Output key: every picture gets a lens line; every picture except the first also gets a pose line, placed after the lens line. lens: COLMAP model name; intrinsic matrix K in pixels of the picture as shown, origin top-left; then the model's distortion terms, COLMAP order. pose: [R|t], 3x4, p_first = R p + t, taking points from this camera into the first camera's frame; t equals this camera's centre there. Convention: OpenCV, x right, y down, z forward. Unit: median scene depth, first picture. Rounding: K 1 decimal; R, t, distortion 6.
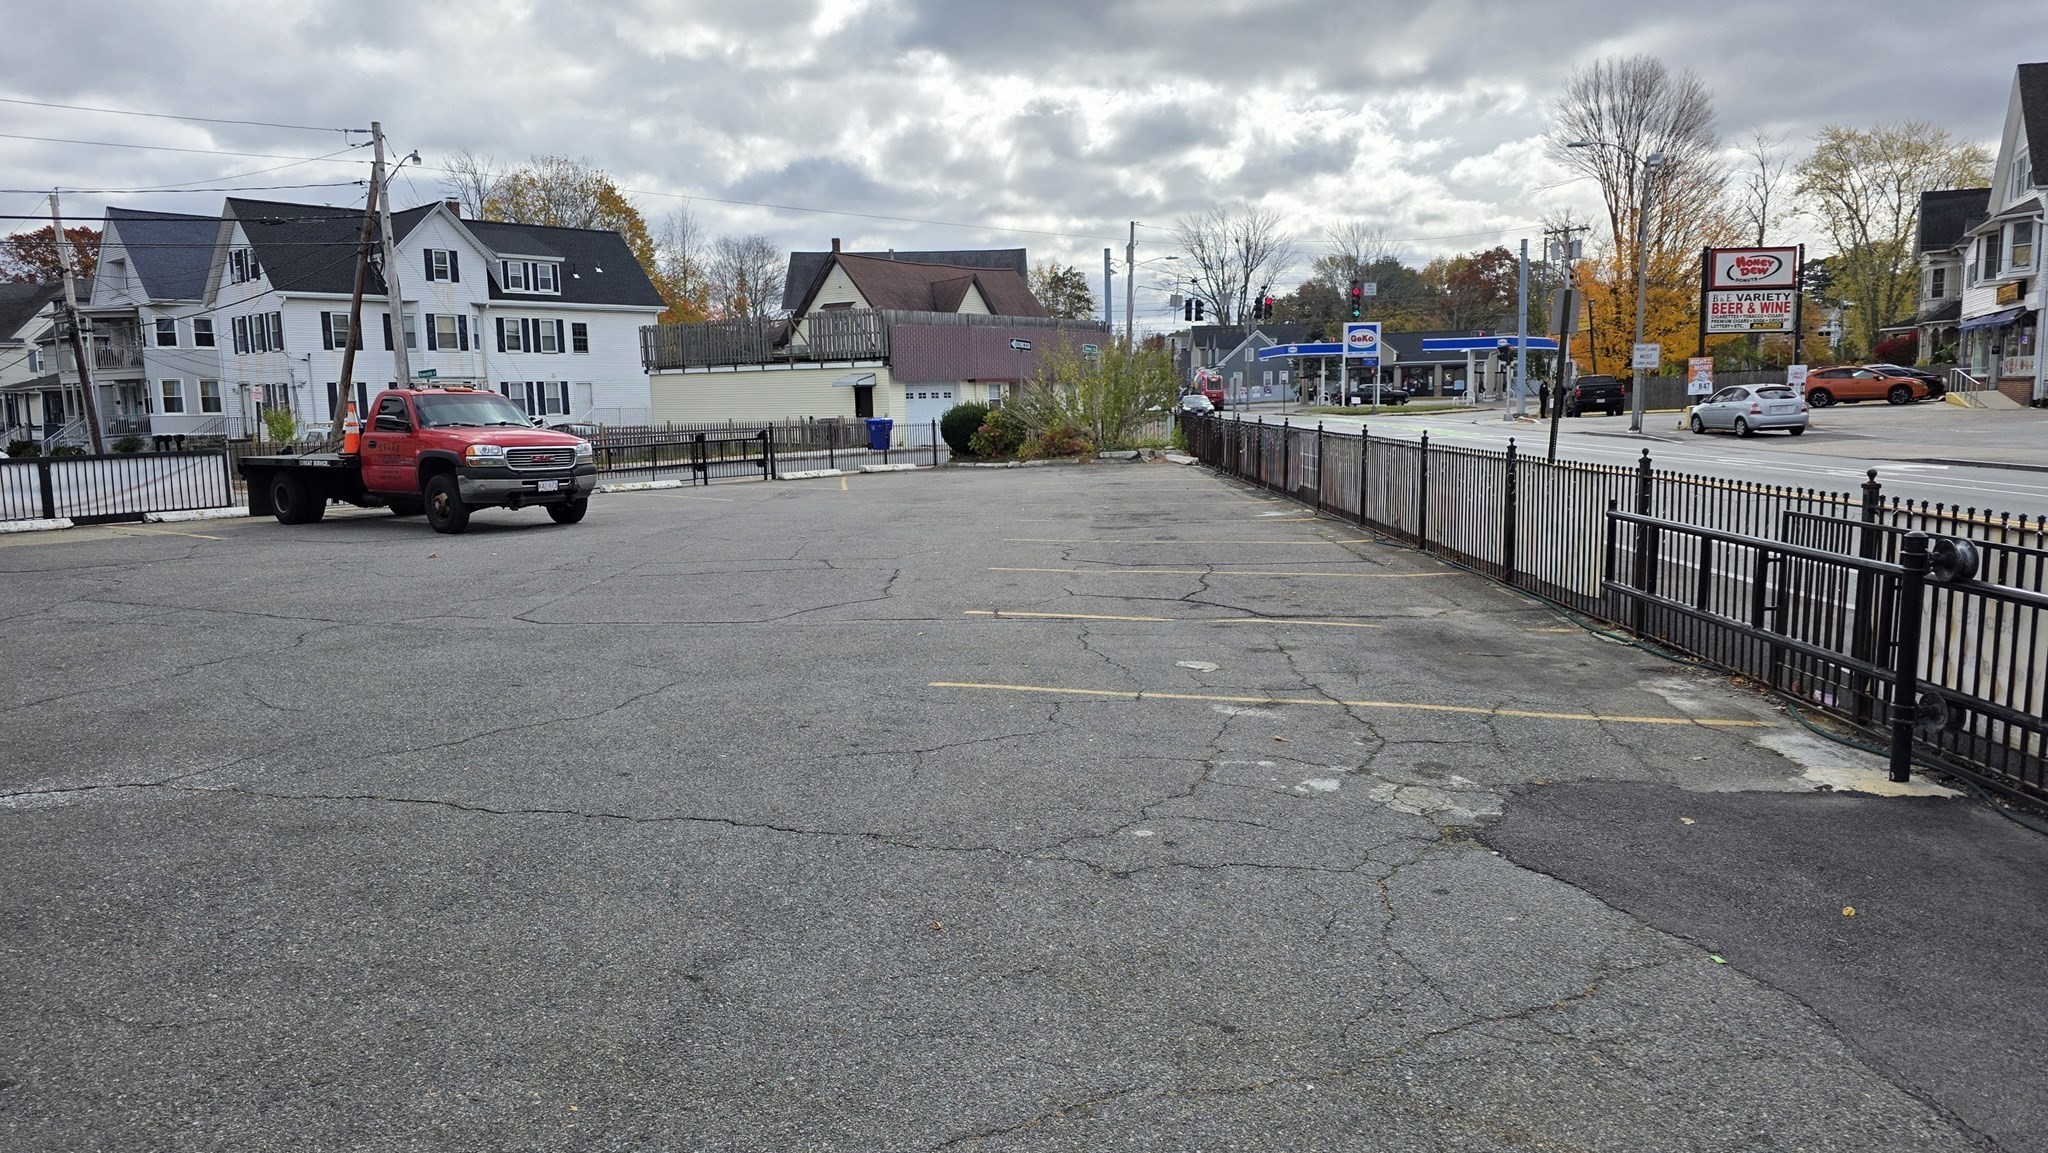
lens RADIAL K [[1378.1, 0, 1033.4], [0, 1378.1, 570.2], [0, 0, 1]] dist [0.065931, -0.061291]
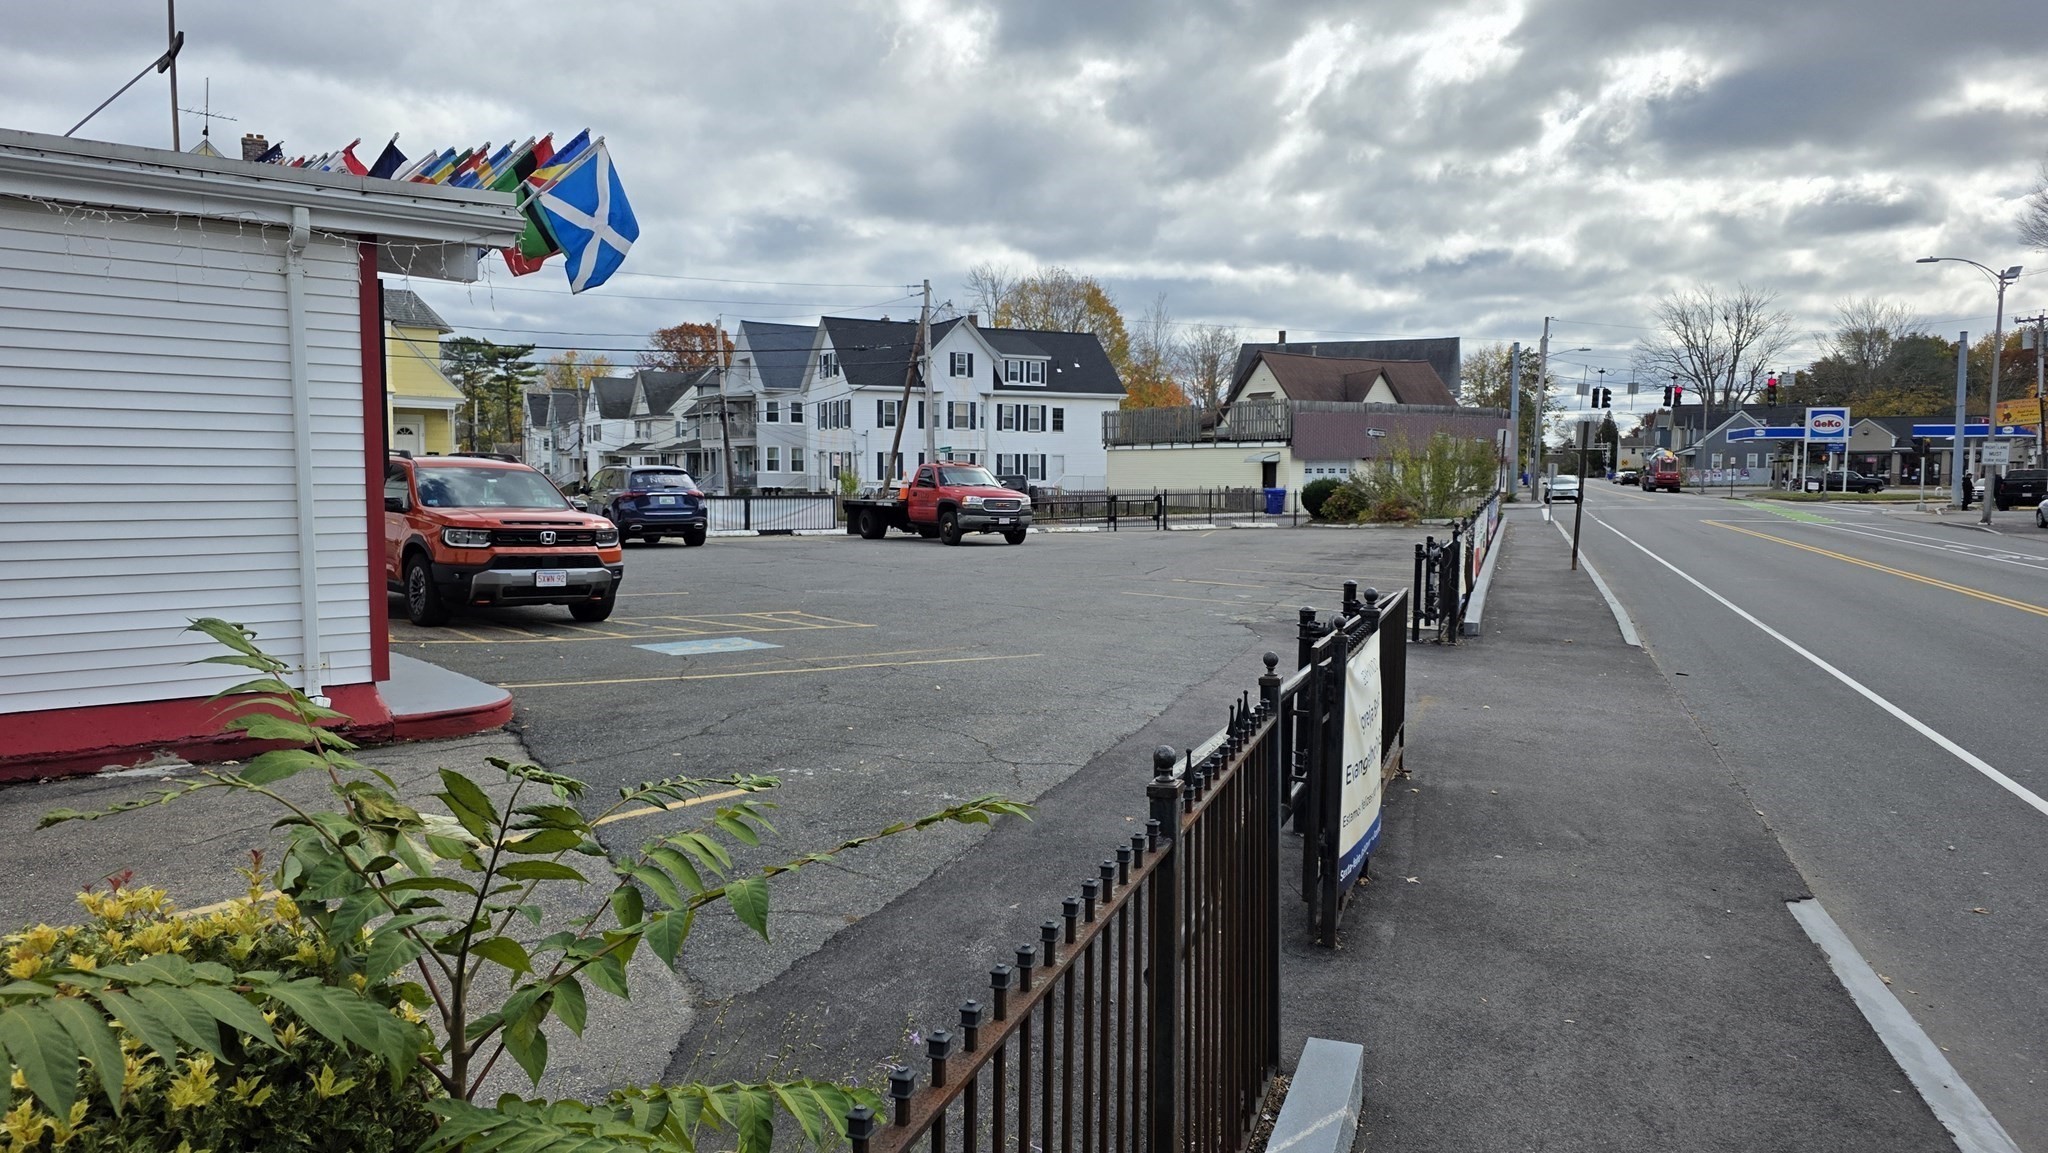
lens RADIAL K [[1378.1, 0, 1022.4], [0, 1378.1, 569.6], [0, 0, 1]] dist [0.065931, -0.061291]
pose [[0.938663, 0.050335, -0.341144, 0.081380], [-0.067623, 0.996950, -0.038967, 0.020457], [0.338142, 0.059647, 0.939203, -0.187984]]
